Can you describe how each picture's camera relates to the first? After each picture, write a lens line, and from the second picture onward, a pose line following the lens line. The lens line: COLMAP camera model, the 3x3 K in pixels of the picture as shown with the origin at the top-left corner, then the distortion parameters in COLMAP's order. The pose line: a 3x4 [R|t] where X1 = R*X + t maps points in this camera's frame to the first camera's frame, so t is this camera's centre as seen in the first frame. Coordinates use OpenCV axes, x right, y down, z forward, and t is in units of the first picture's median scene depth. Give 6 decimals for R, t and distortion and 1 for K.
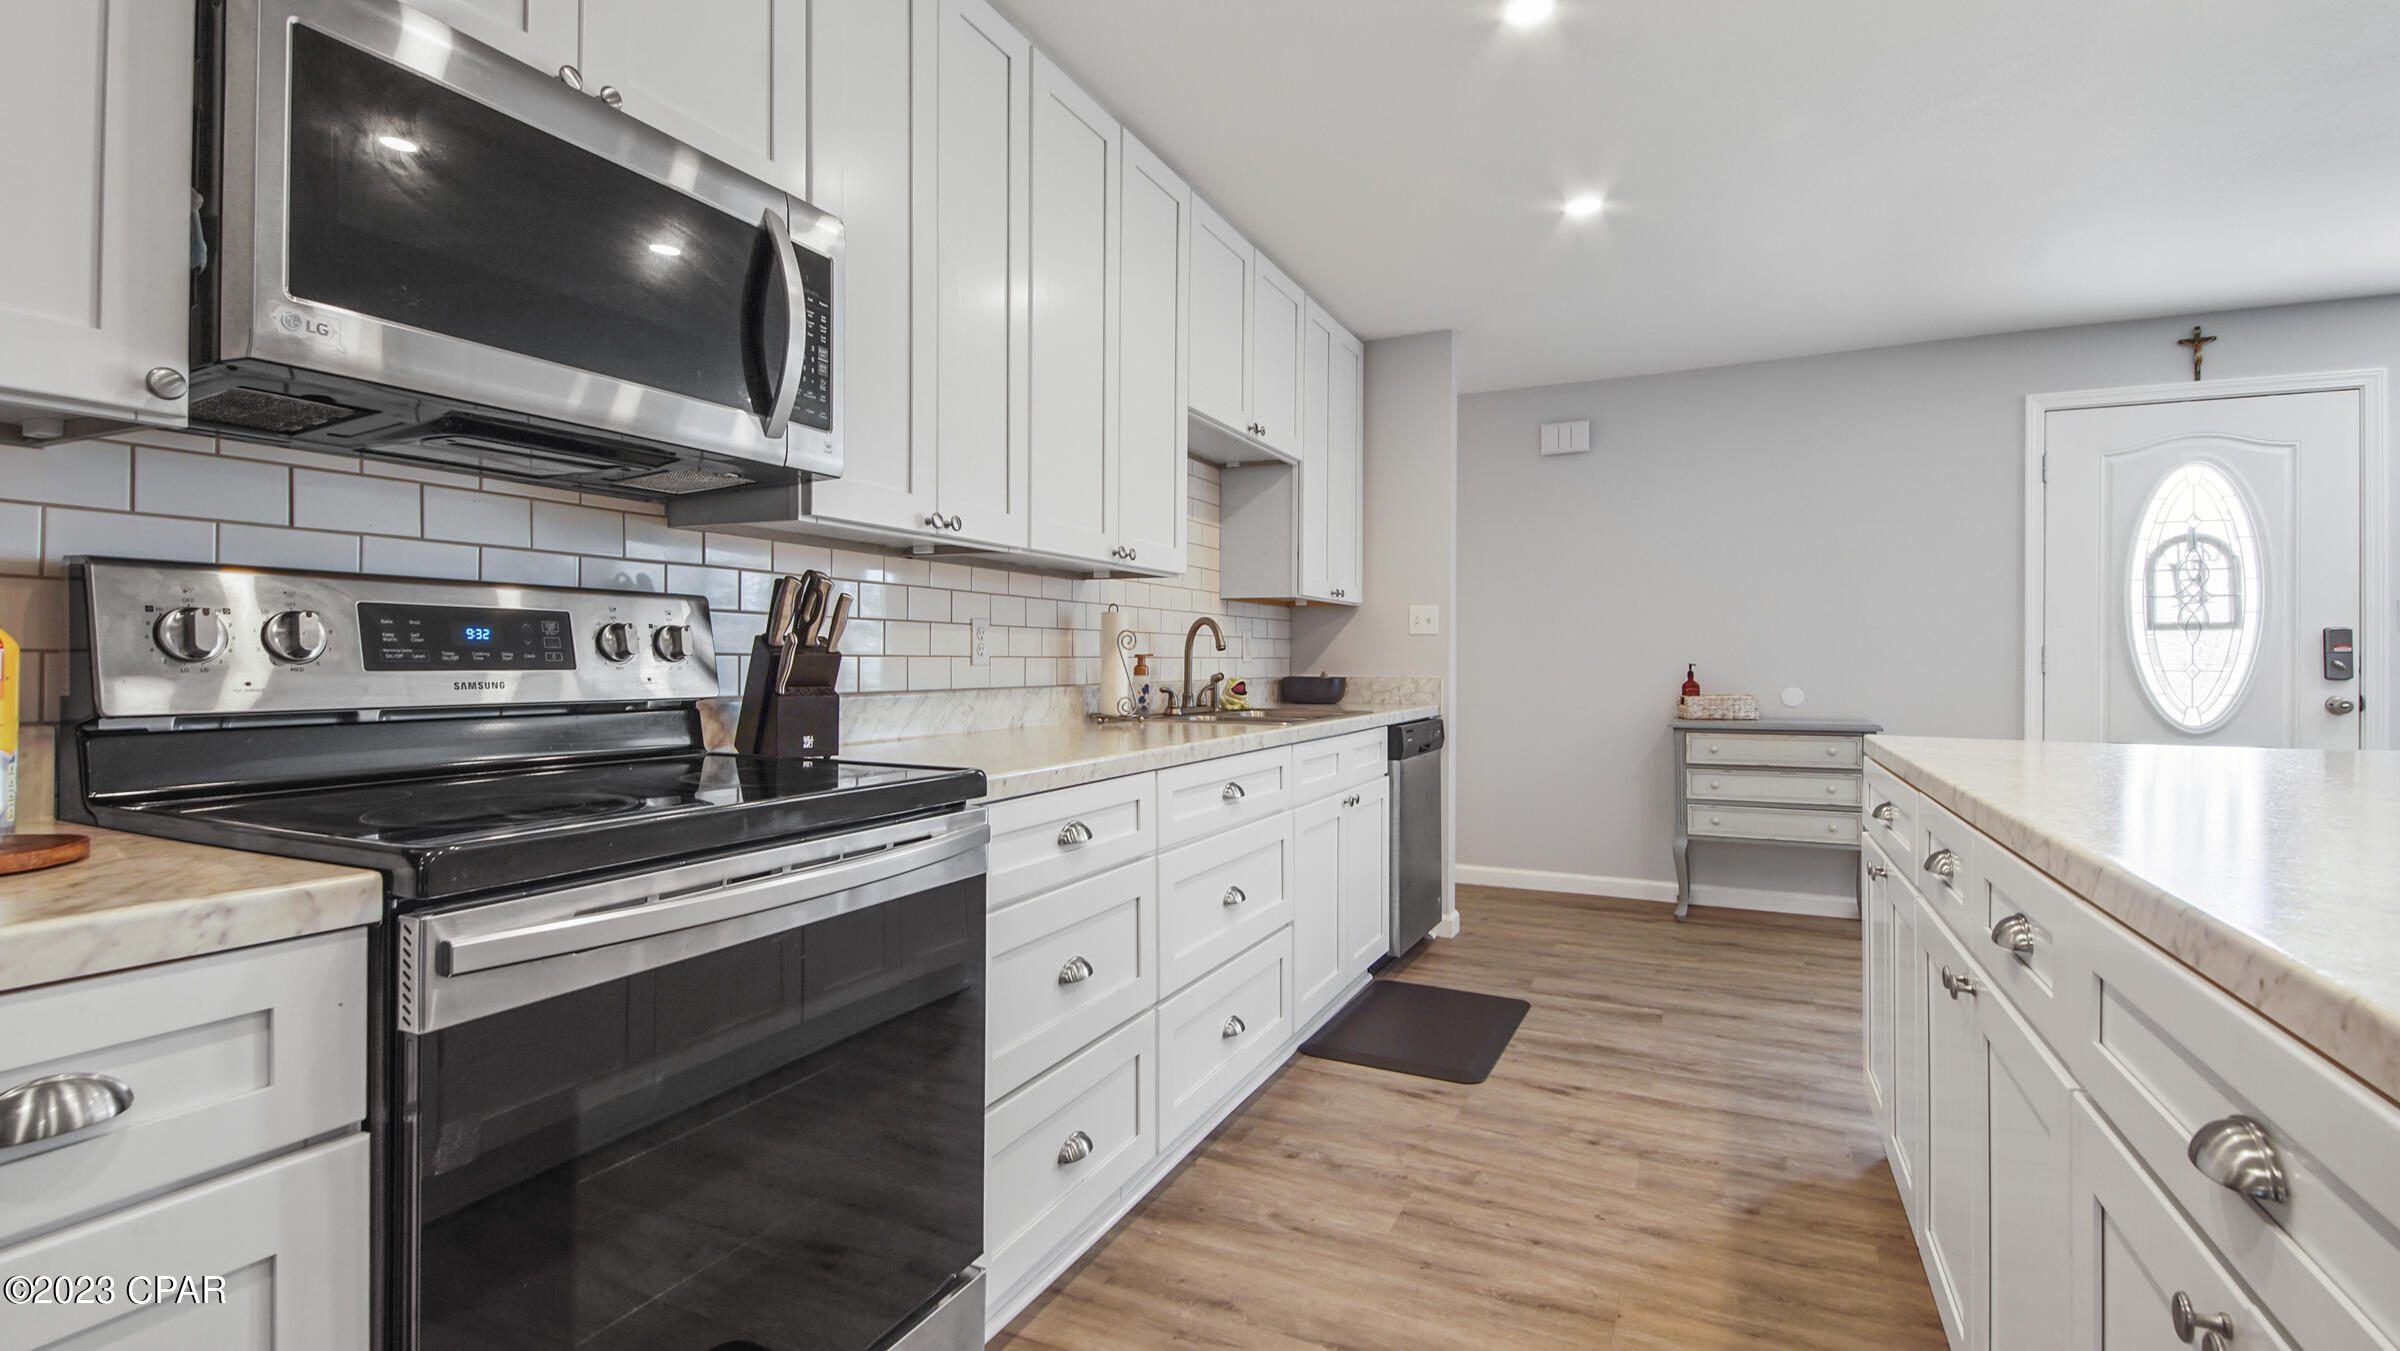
lens RADIAL K [[1134.6, 0, 1156.2], [0, 1134.6, 693.7], [0, 0, 1]] dist [0.033972, -0.017529]
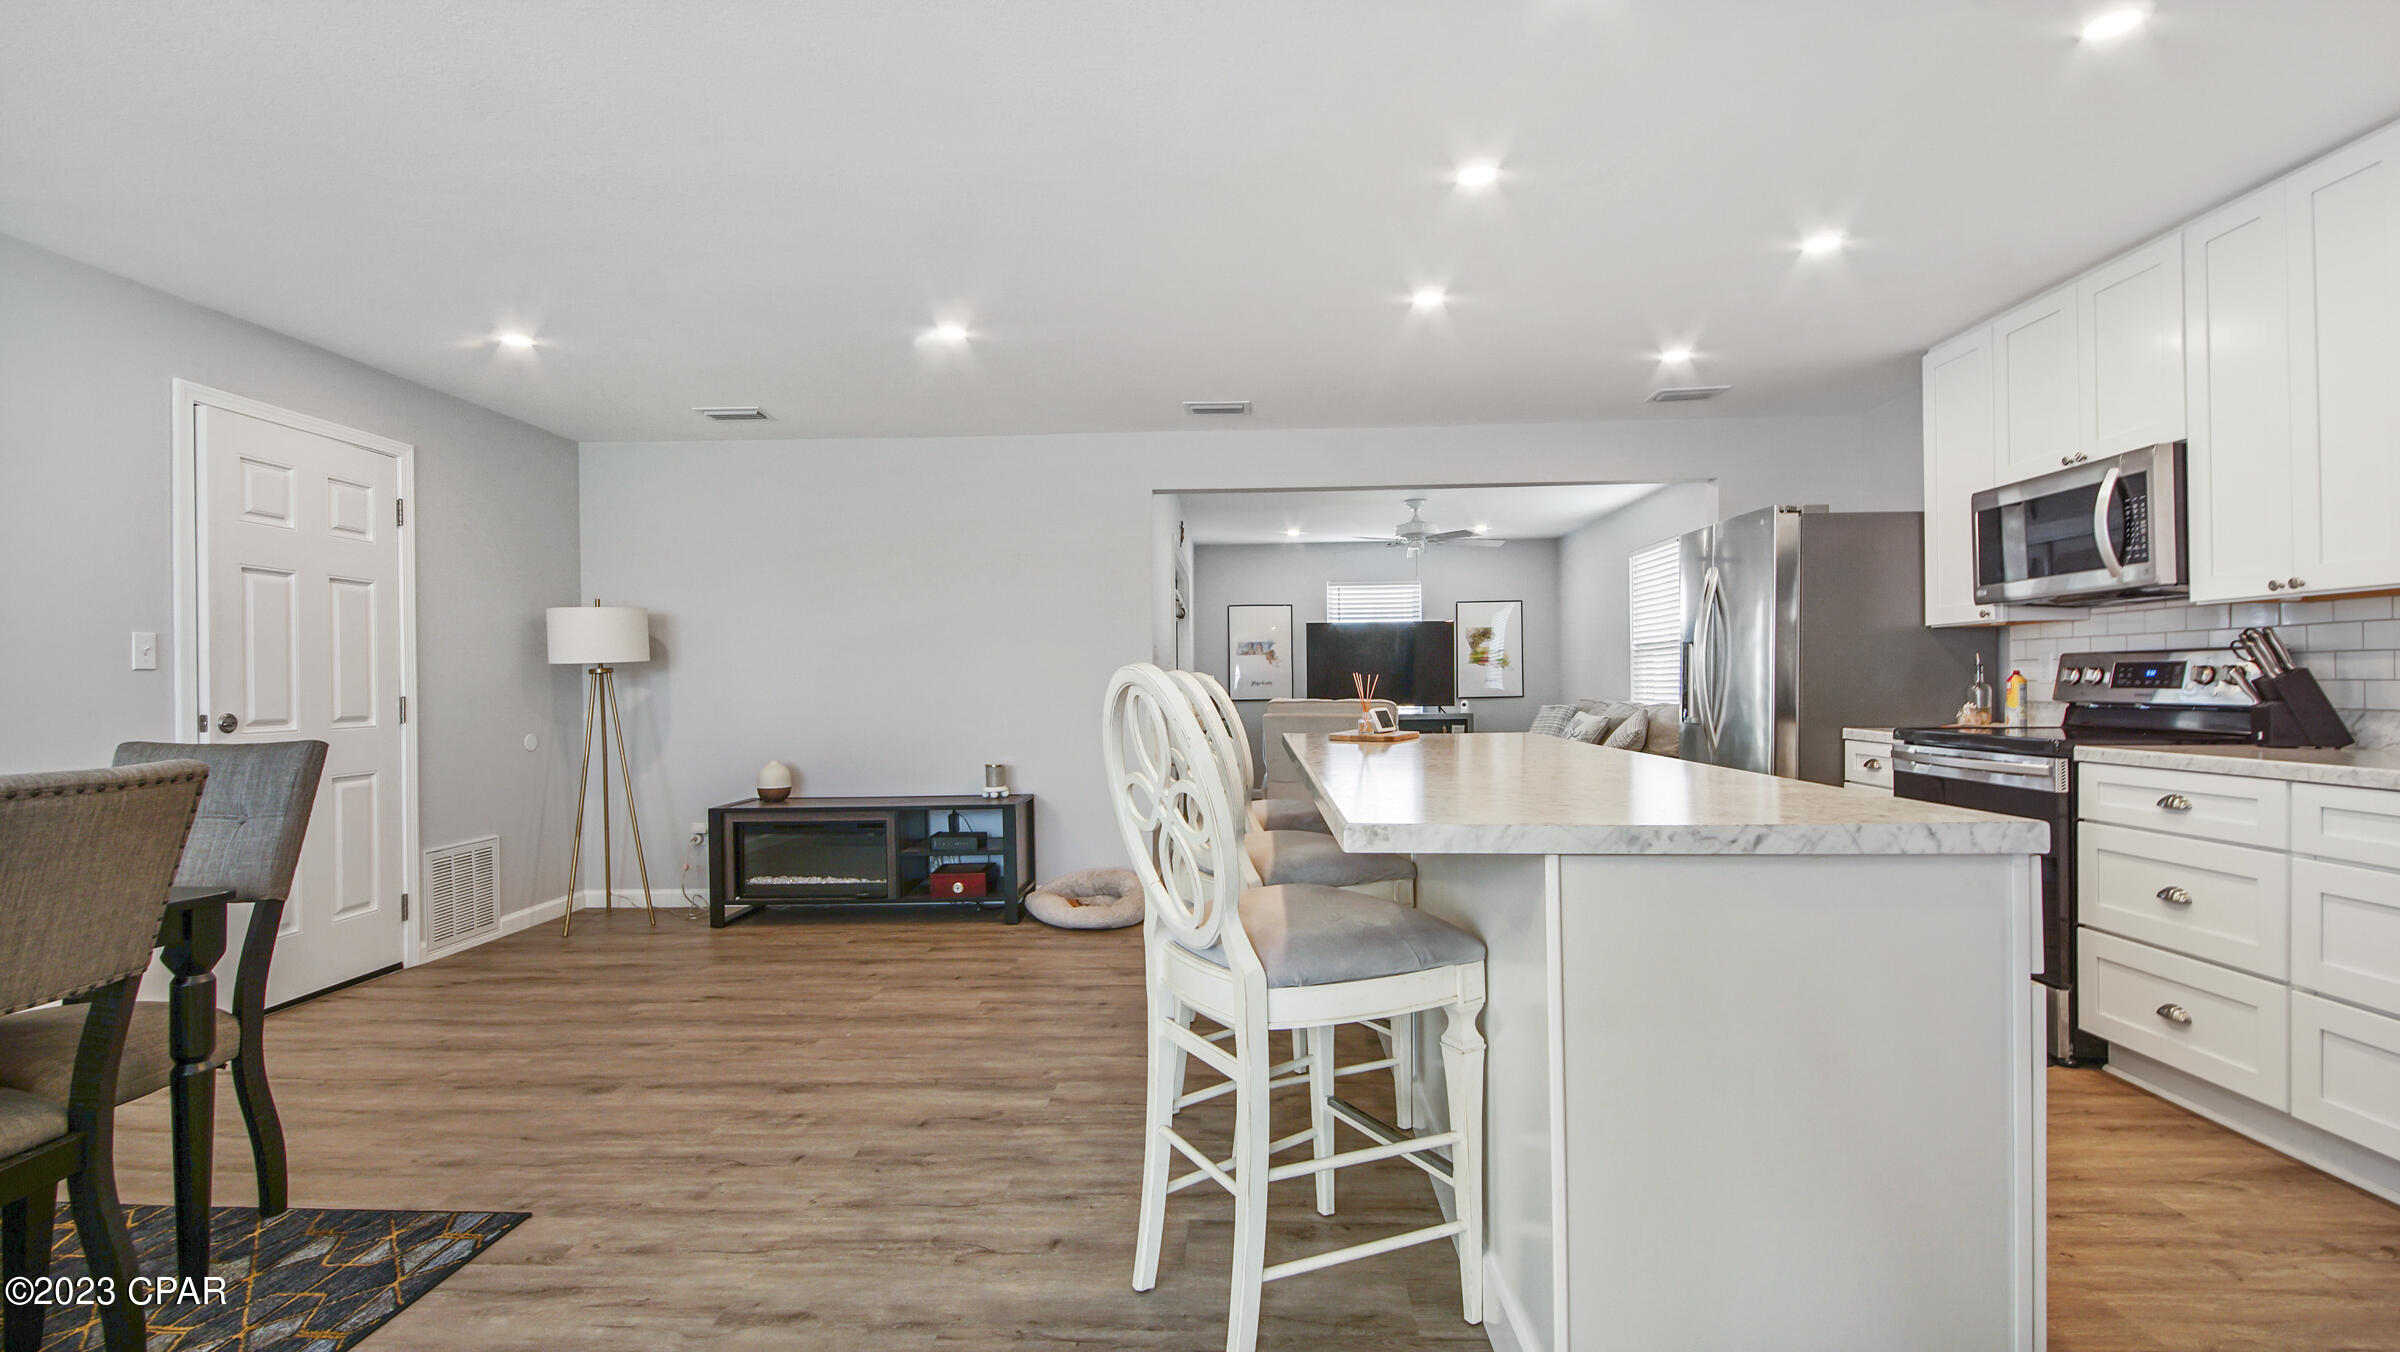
lens RADIAL K [[1036.1, 0, 1209.4], [0, 1036.1, 680.4], [0, 0, 1]] dist [0.027296, -0.017080]
pose [[-0.920995, -0.001680, -0.389572, 1.398262], [-0.013268, 0.999546, 0.027056, -0.043638], [0.389349, 0.030087, -0.920599, 1.515424]]
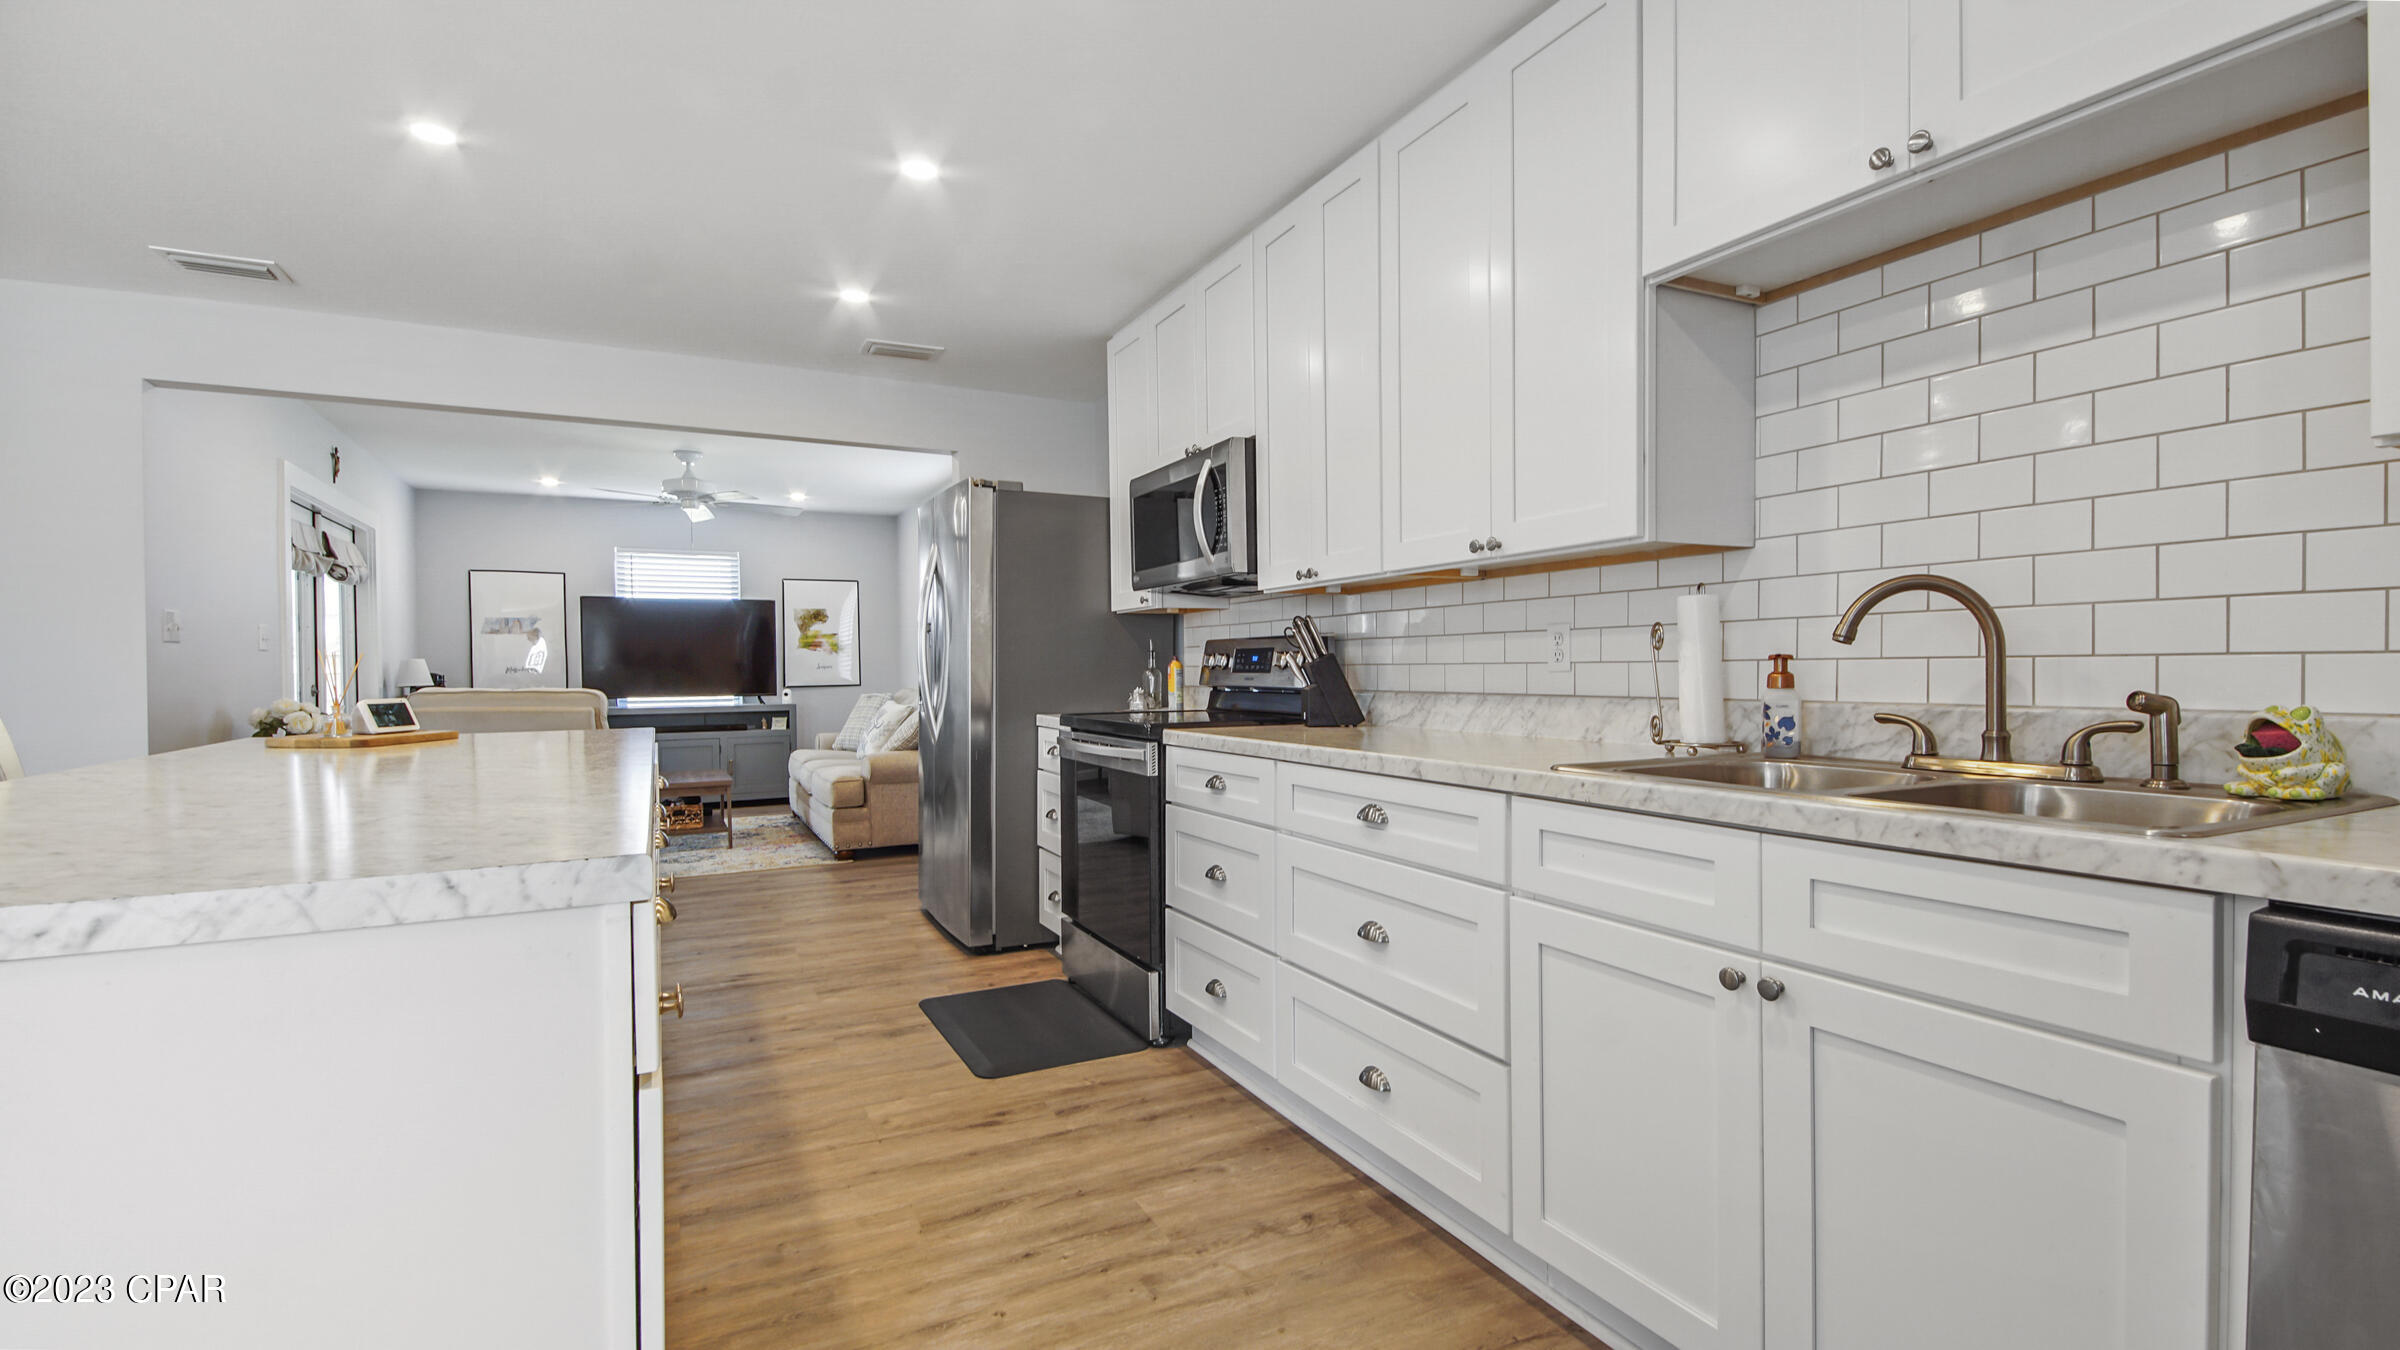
lens RADIAL K [[1070.0, 0, 1200.0], [0, 1070.0, 675.0], [0, 0, 1]] dist [0.029293, -0.025845]
pose [[-0.604621, 0.000486, -0.796513, 0.933691], [-0.027828, 0.999376, 0.021735, -0.039529], [0.796027, 0.035307, -0.604230, 1.583818]]
